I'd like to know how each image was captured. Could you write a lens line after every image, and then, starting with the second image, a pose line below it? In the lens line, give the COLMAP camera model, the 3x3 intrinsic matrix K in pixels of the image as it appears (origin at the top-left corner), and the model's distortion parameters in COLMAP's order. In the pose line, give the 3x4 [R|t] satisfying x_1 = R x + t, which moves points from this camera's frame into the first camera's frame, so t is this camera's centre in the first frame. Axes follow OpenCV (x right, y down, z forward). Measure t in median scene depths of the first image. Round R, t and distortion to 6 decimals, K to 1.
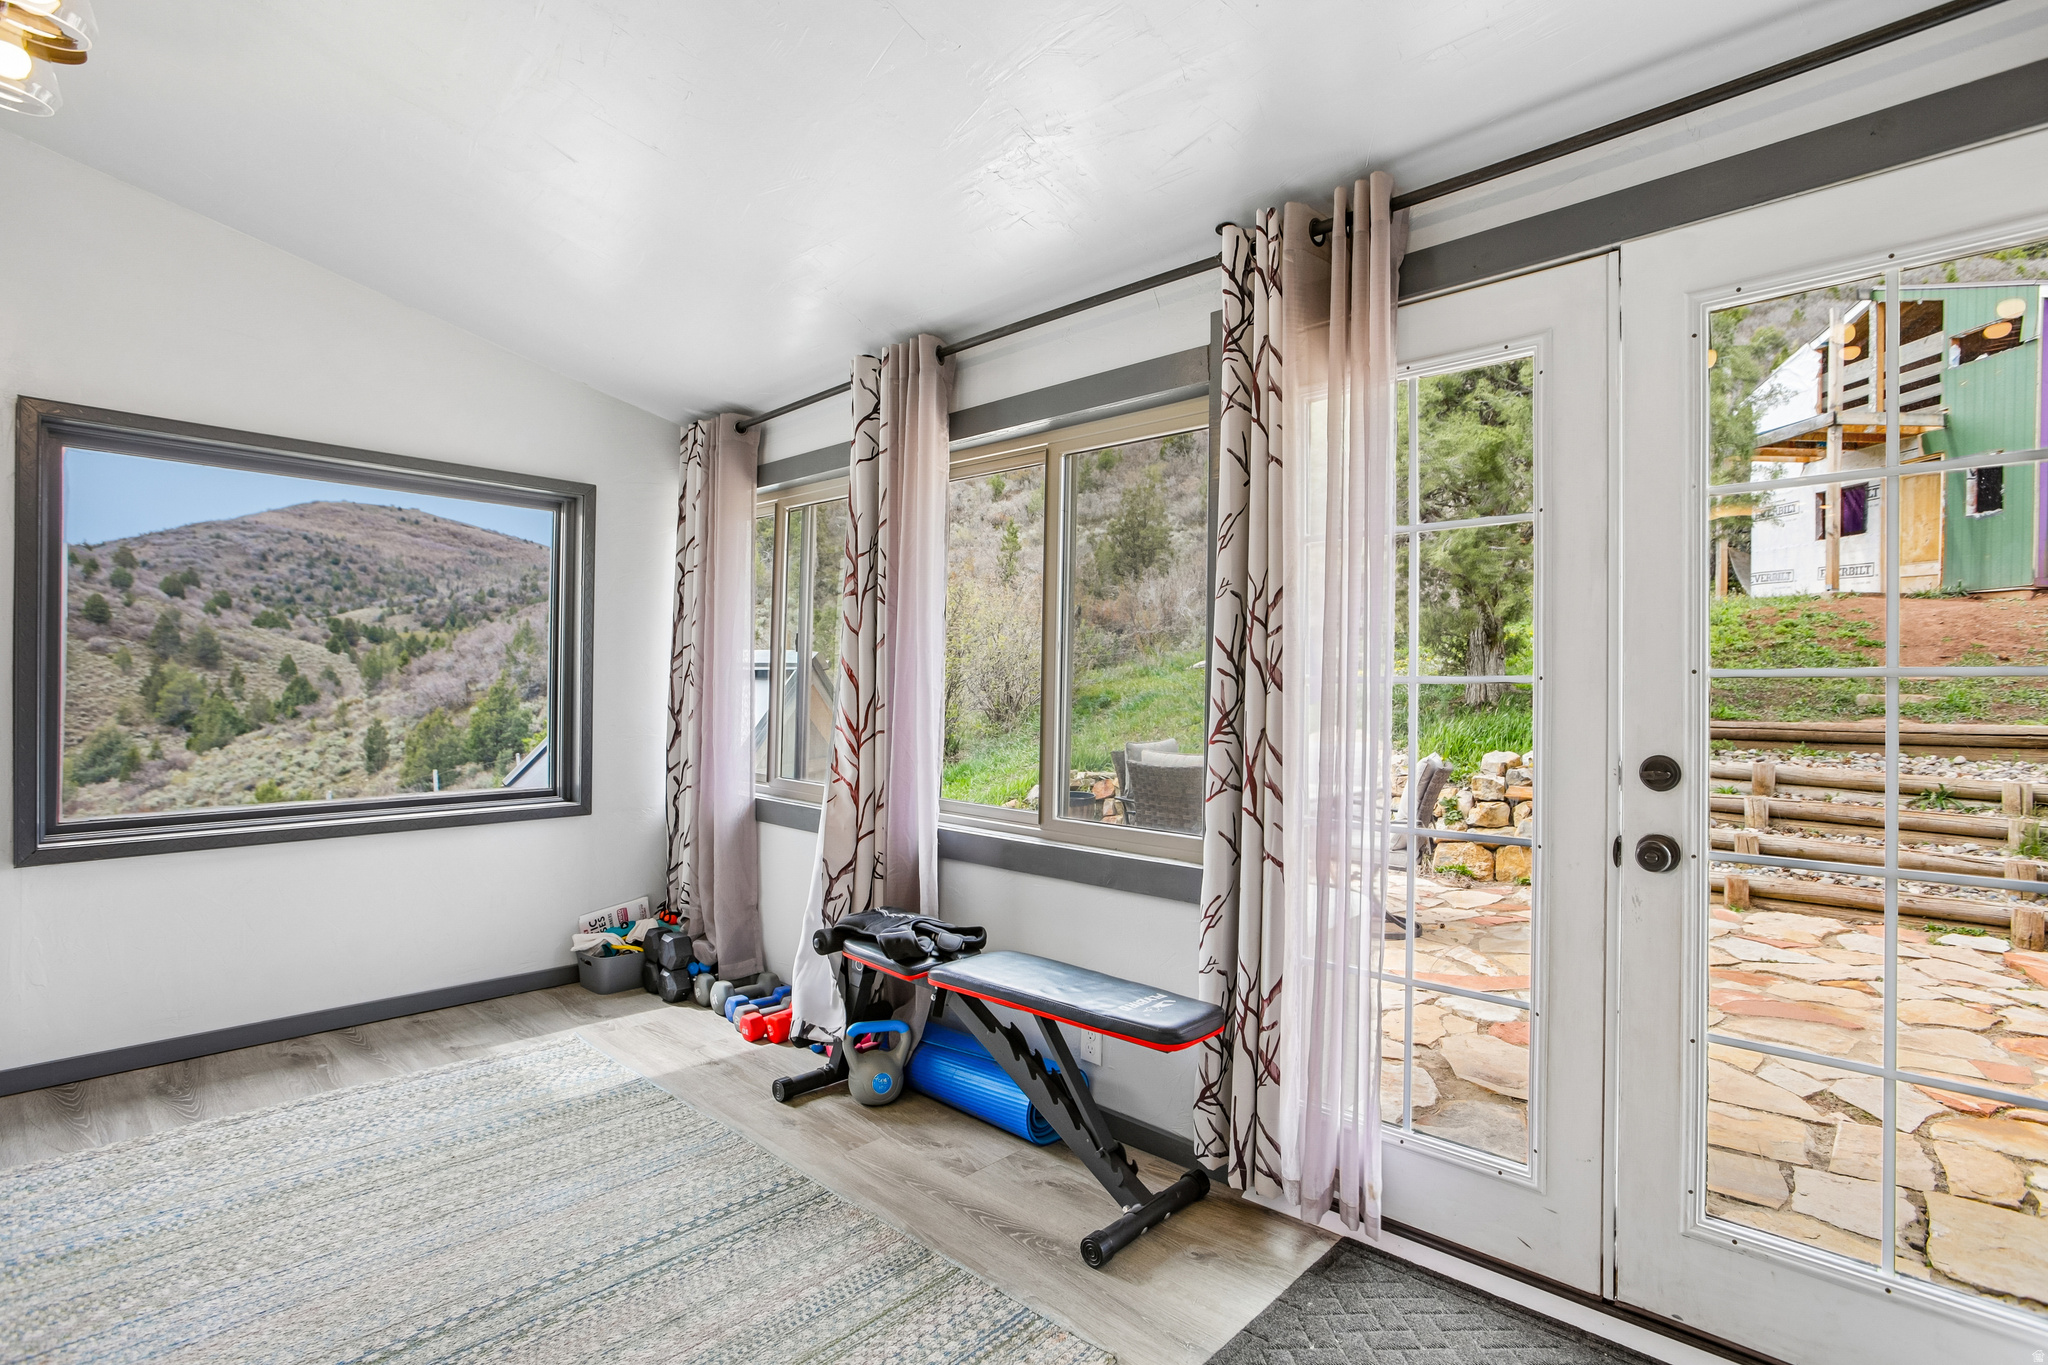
lens RADIAL K [[983.9, 0, 1004.7], [0, 983.9, 673.3], [0, 0, 1]] dist [-0.036126, 0.020808]
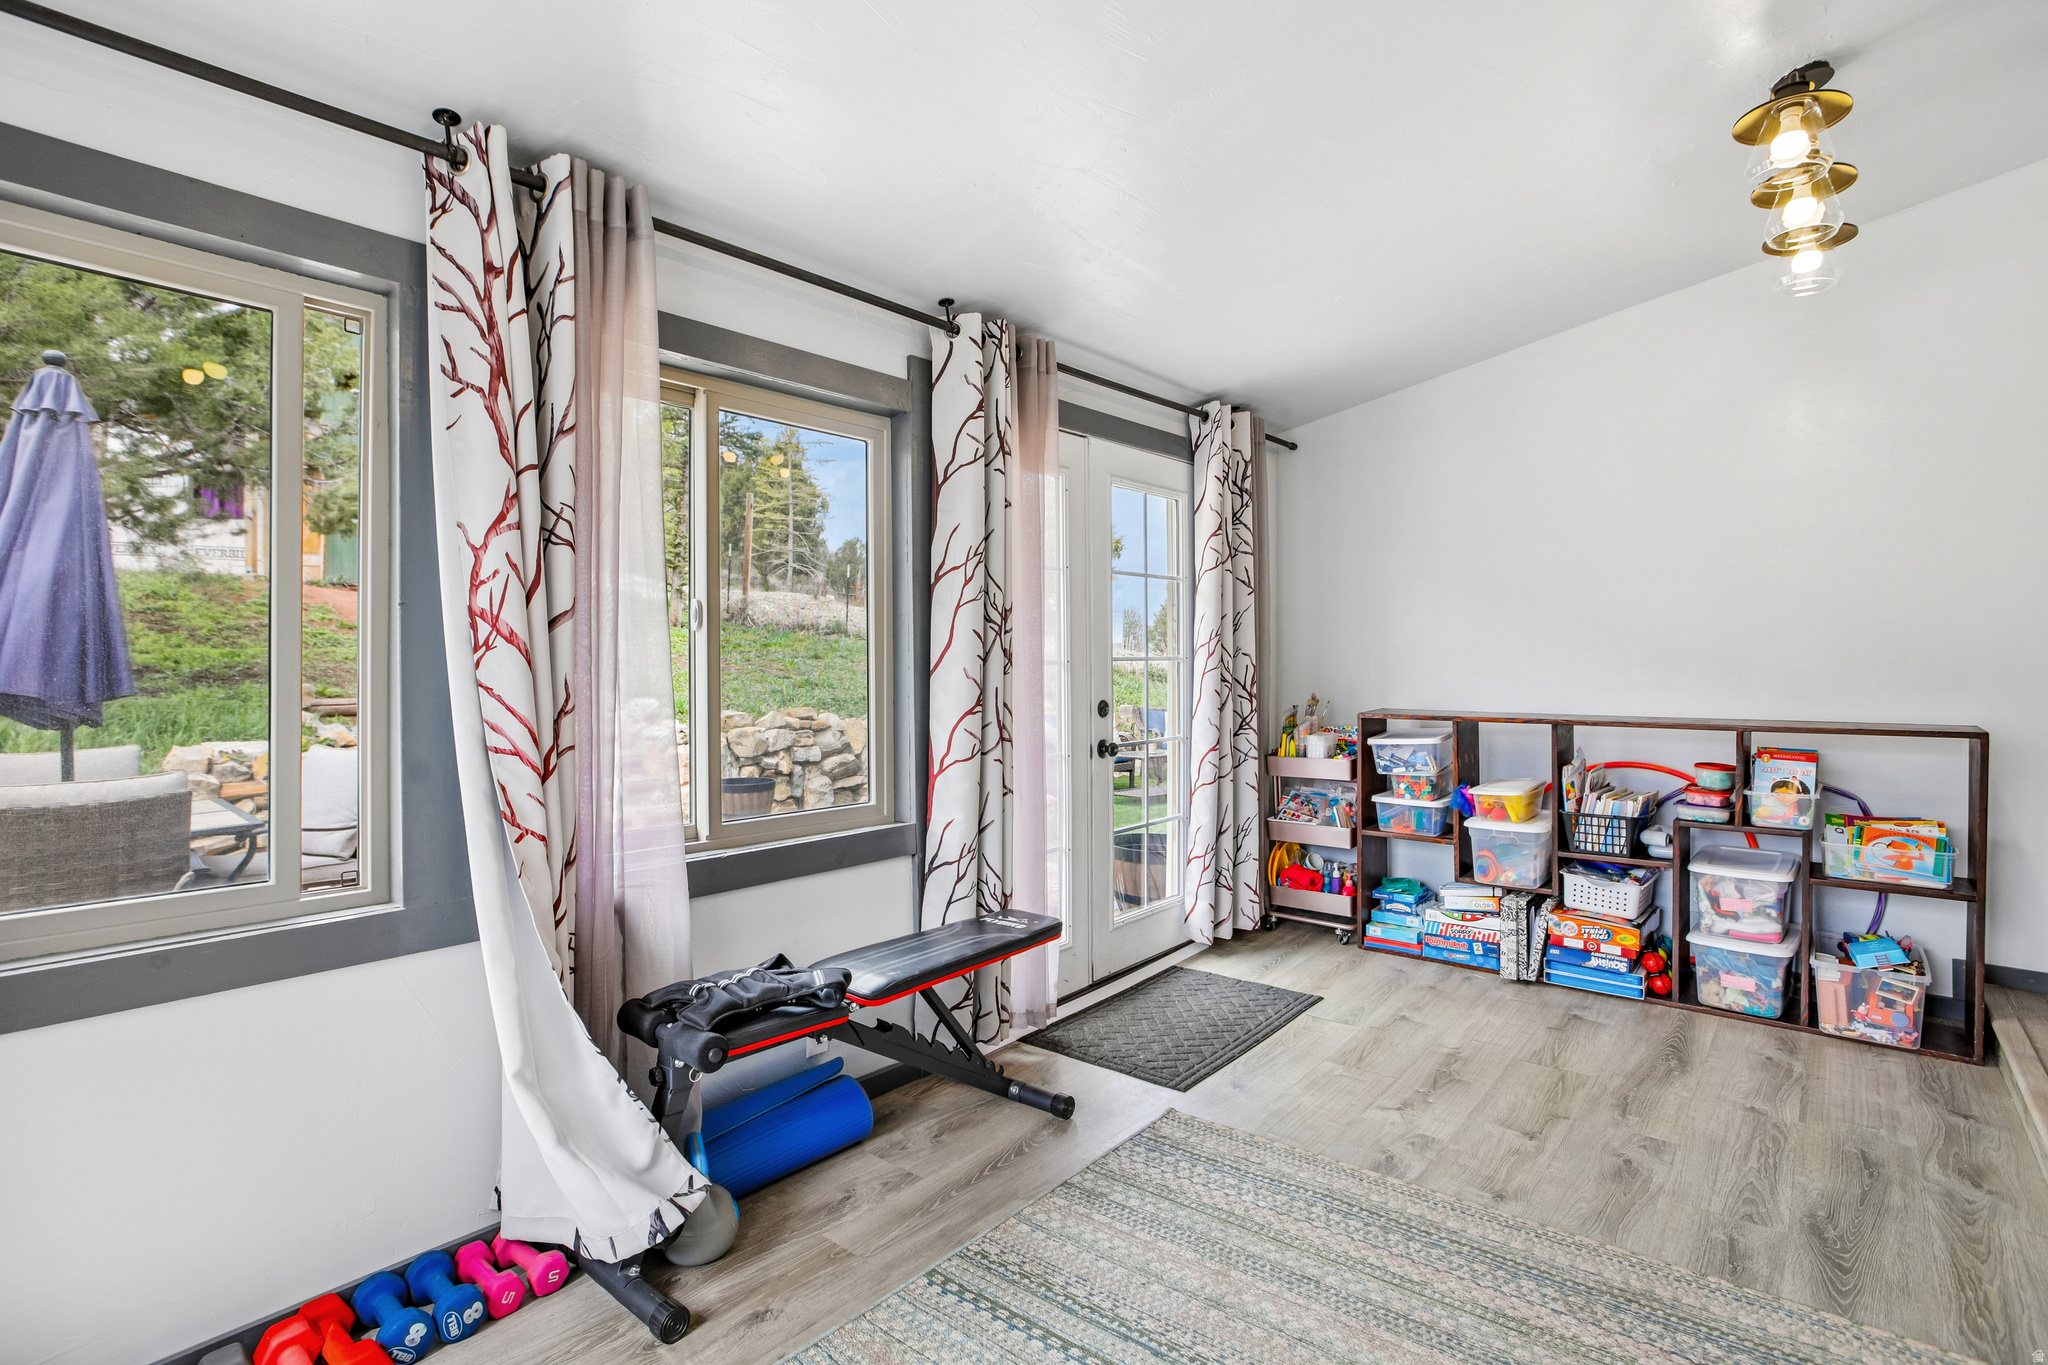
lens RADIAL K [[983.9, 0, 1024.8], [0, 983.9, 666.1], [0, 0, 1]] dist [-0.036126, 0.020808]
pose [[-0.048981, -0.012410, 0.998723, -0.962354], [-0.005051, 0.999913, 0.012177, -0.007688], [-0.998787, -0.004448, -0.049039, 0.900087]]
